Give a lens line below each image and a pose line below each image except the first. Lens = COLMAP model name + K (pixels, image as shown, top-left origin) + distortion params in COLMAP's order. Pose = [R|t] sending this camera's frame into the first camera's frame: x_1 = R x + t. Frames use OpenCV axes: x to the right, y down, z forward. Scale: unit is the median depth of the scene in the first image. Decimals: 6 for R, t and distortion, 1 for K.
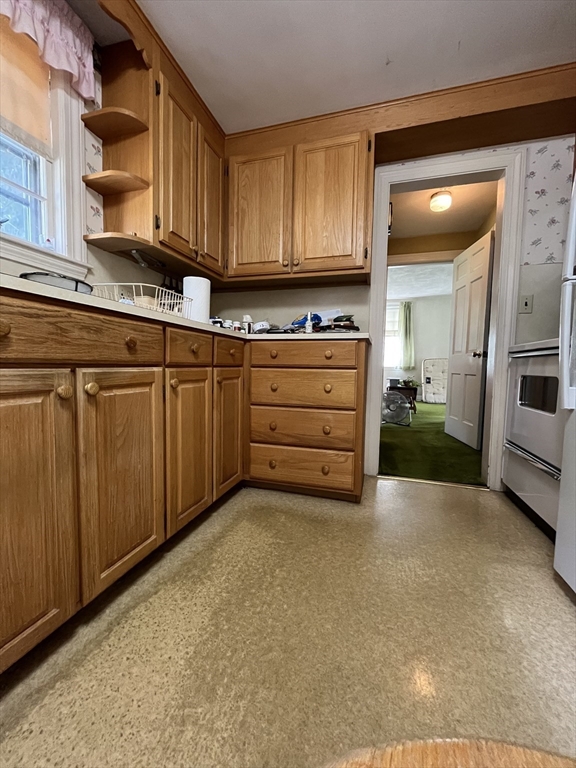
lens RADIAL K [[312.9, 0, 287.3], [0, 312.9, 382.6], [0, 0, 1]] dist [-0.003217, 0.000077]
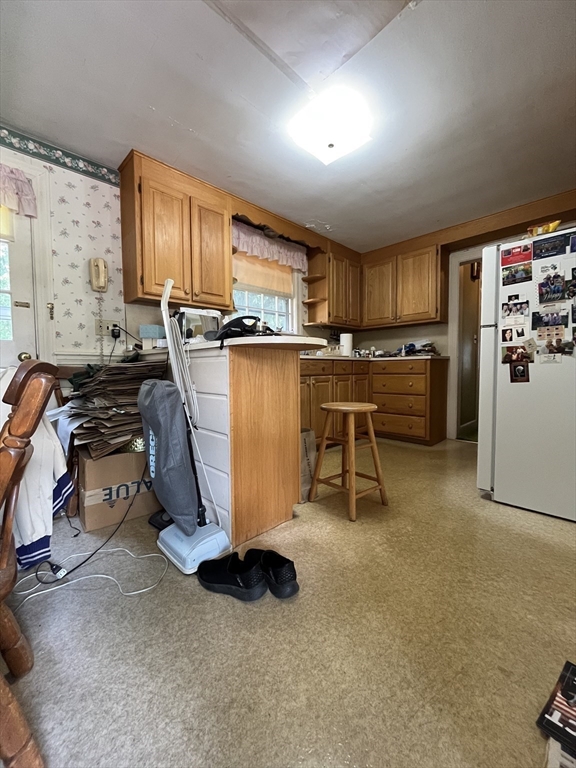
lens RADIAL K [[312.9, 0, 285.9], [0, 312.9, 382.8], [0, 0, 1]] dist [-0.003217, 0.000077]
pose [[0.877806, -0.008031, -0.478949, 0.370985], [-0.001097, 0.999823, -0.018775, 0.043884], [0.479015, 0.017007, 0.877642, -1.068499]]
